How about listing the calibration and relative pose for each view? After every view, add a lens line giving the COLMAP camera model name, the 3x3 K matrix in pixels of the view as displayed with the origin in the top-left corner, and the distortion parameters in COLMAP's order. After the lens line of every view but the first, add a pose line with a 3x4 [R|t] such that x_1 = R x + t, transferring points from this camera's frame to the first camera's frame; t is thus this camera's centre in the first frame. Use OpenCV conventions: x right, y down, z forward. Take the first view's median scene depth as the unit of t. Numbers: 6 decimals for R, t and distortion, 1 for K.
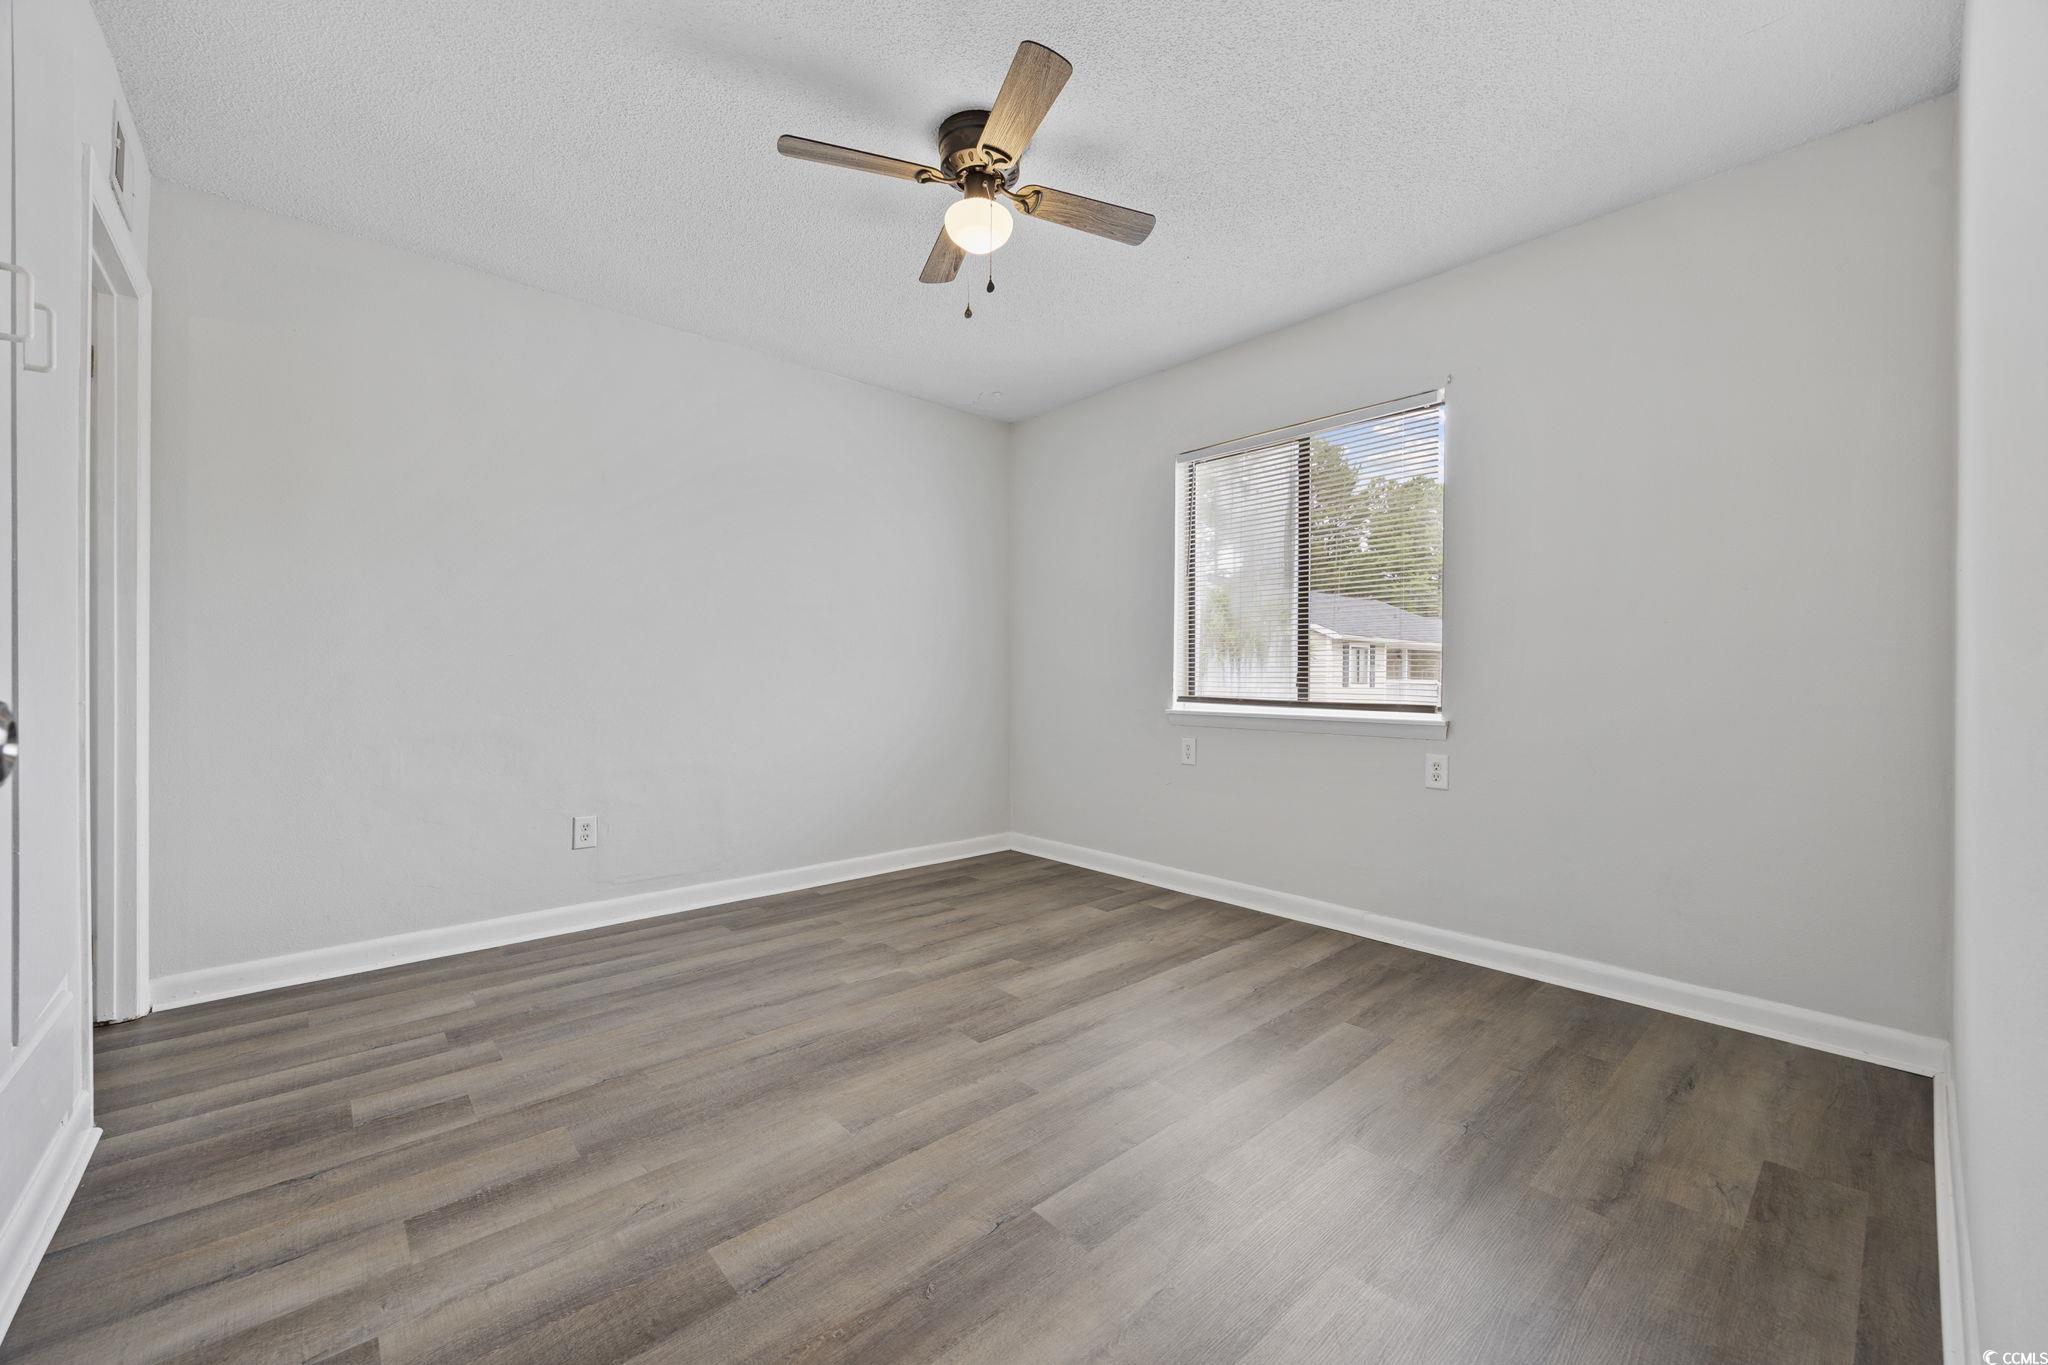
lens RADIAL K [[780.5, 0, 1028.9], [0, 780.5, 671.8], [0, 0, 1]] dist [-0.003032, -0.000082]
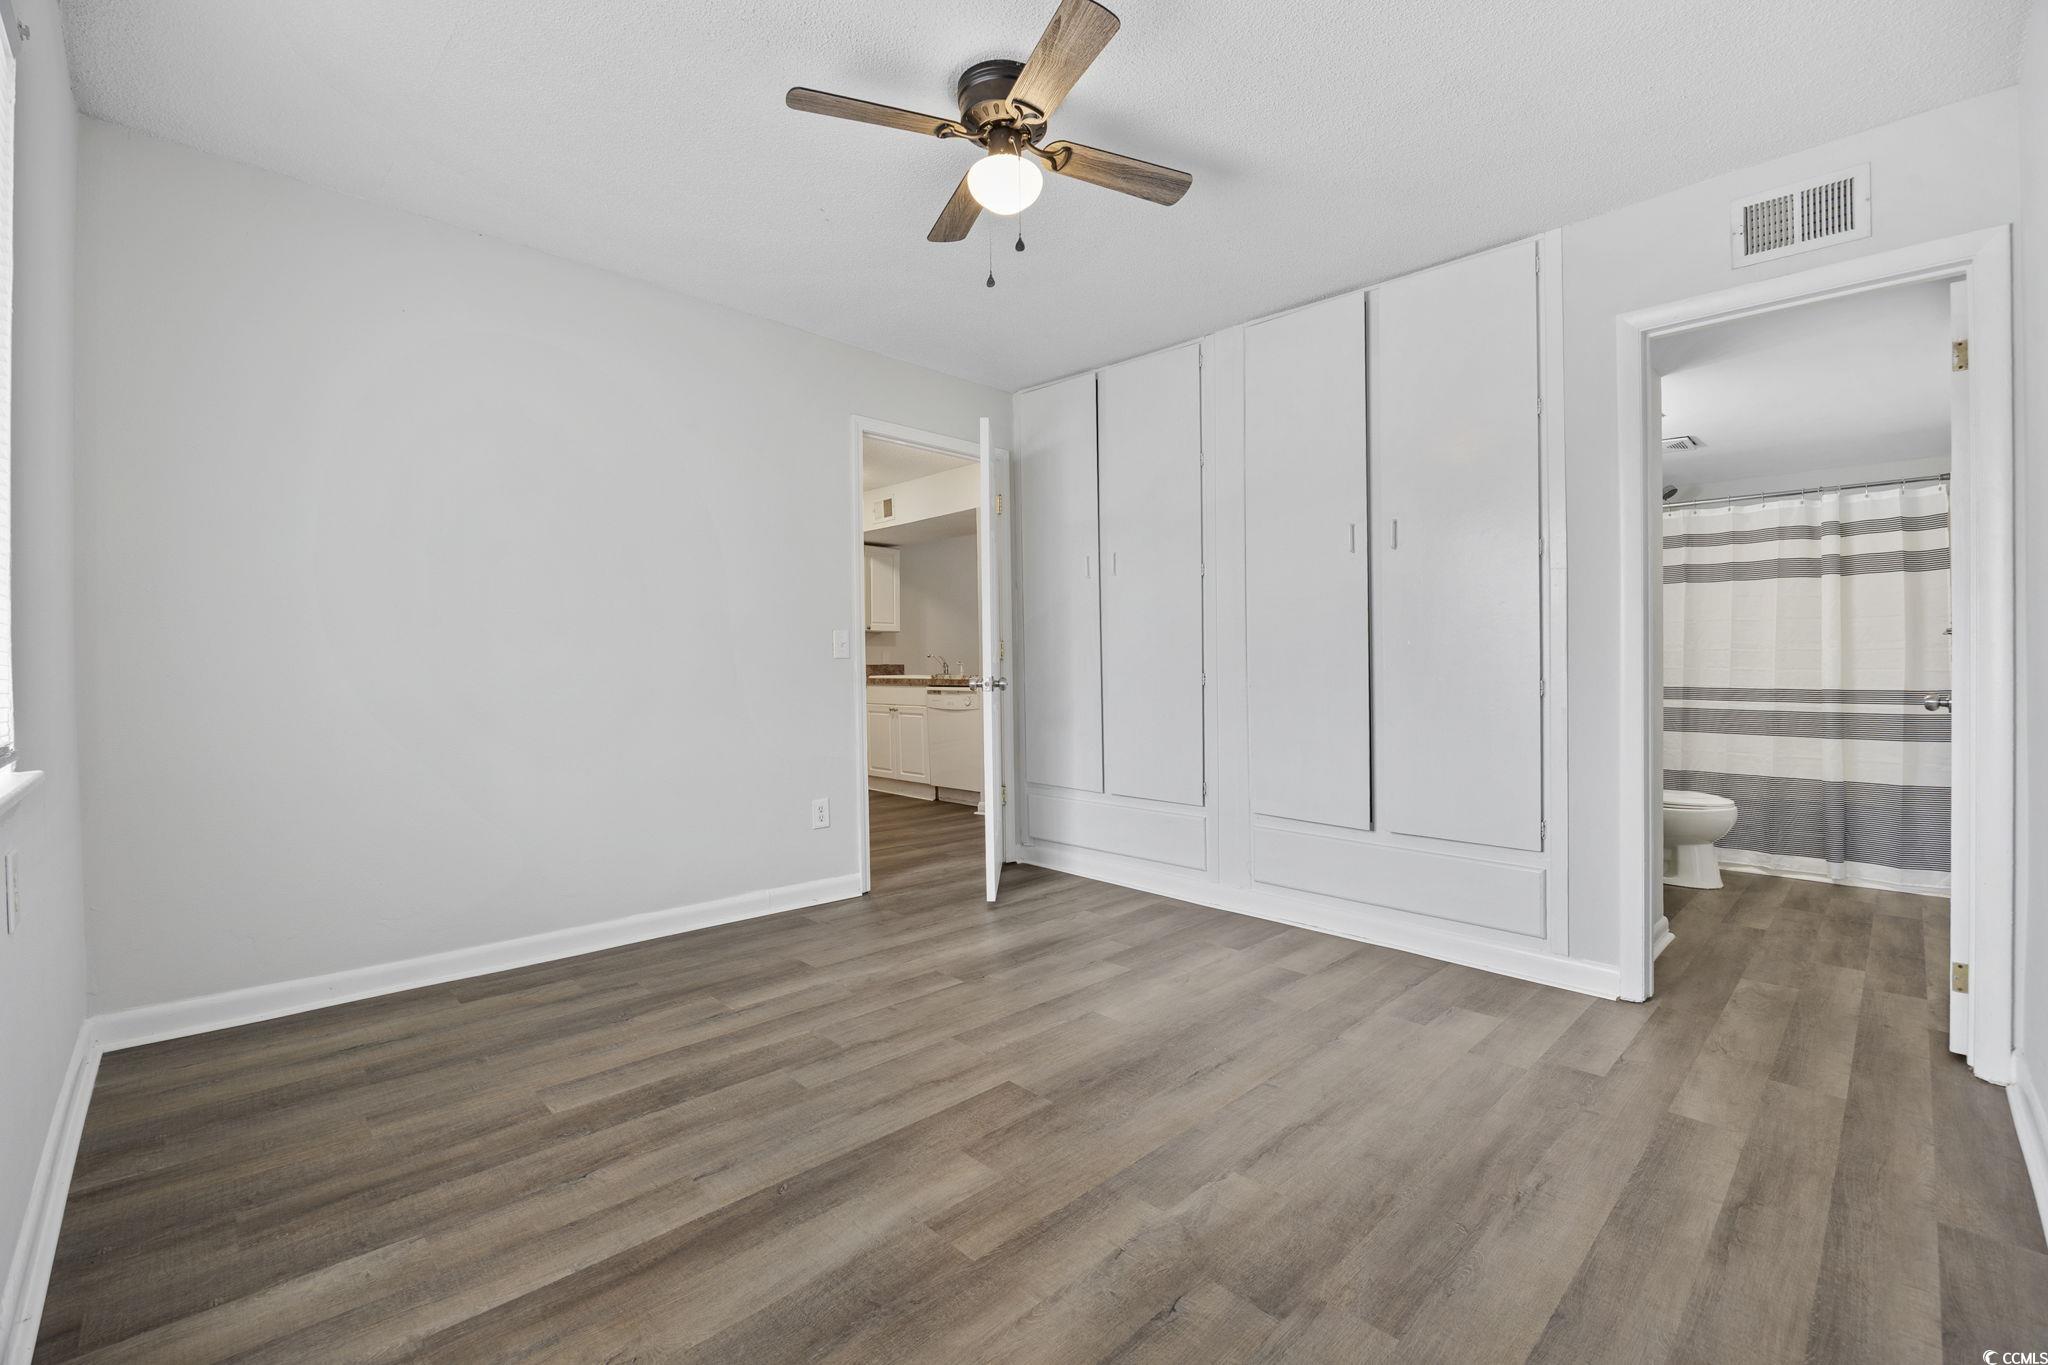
lens RADIAL K [[863.4, 0, 1027.3], [0, 863.4, 679.1], [0, 0, 1]] dist [-0.000478, -0.000019]
pose [[-0.999465, -0.005360, -0.032274, -0.045963], [-0.005555, 0.999967, 0.005966, -0.000246], [0.032241, 0.006142, -0.999461, 1.870865]]
